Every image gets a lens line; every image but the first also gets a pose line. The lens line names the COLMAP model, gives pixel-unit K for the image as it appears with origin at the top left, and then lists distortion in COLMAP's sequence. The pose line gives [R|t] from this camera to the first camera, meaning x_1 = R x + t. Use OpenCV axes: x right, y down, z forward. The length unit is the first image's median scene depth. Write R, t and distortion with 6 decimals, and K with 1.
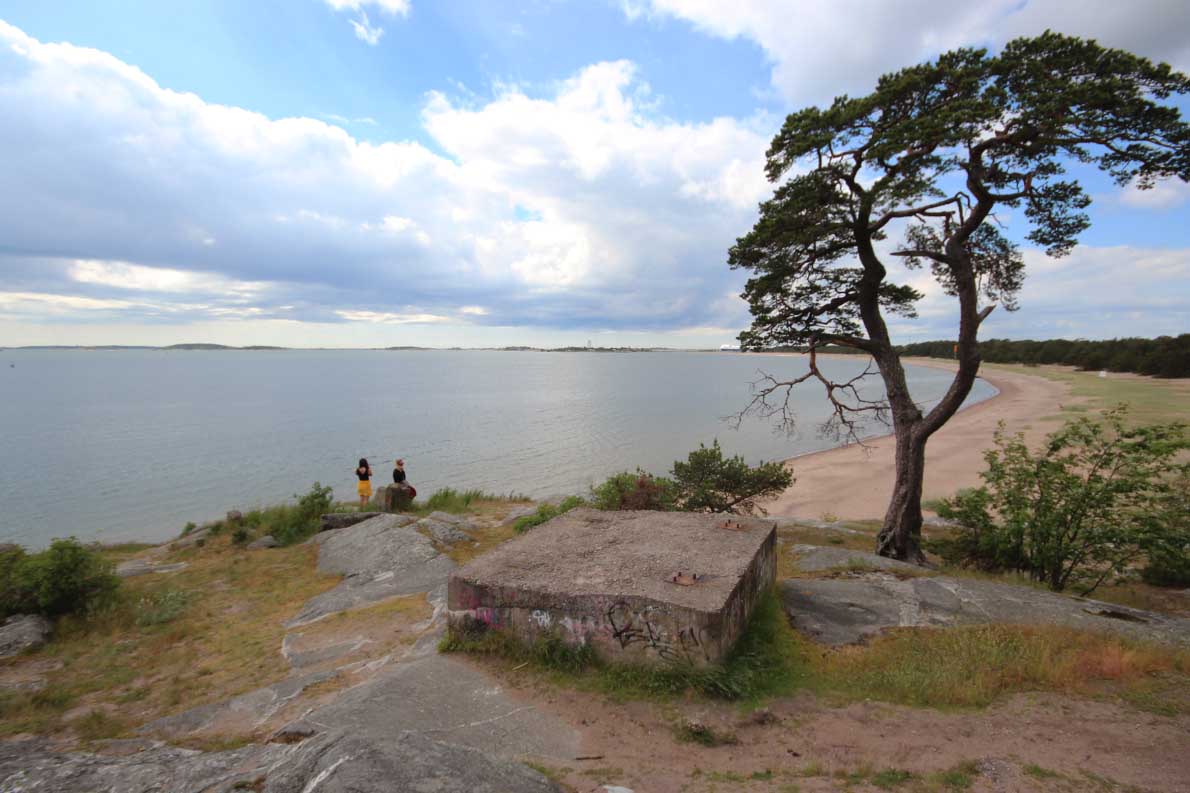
lens RADIAL K [[534.0, 0, 594.7], [0, 534.0, 398.8], [0, 0, 1]] dist [0.000154, -0.000169]
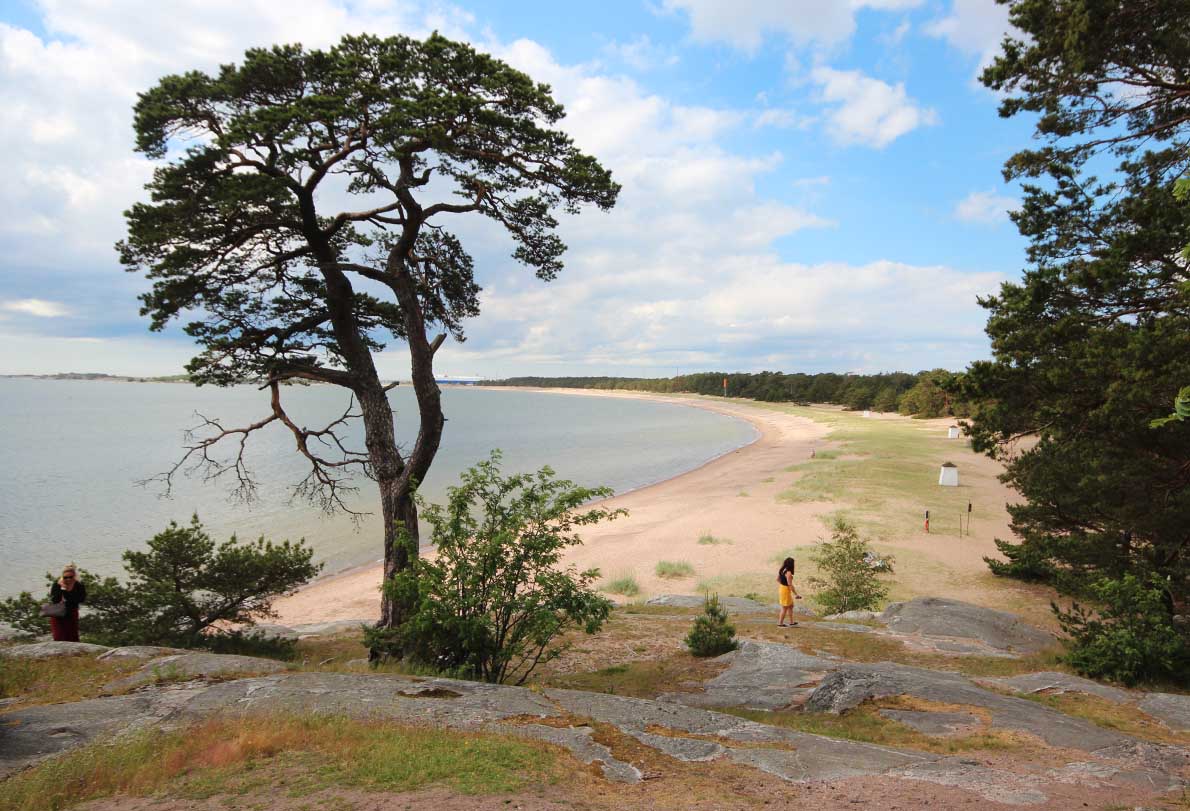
lens RADIAL K [[803.0, 0, 595.5], [0, 803.0, 400.9], [0, 0, 1]] dist [0.003232, -0.000233]
pose [[0.924402, 0.000462, 0.381420, 0.390821], [0.025104, 0.997757, -0.062051, 0.010717], [-0.380594, 0.066935, 0.922317, -0.191355]]
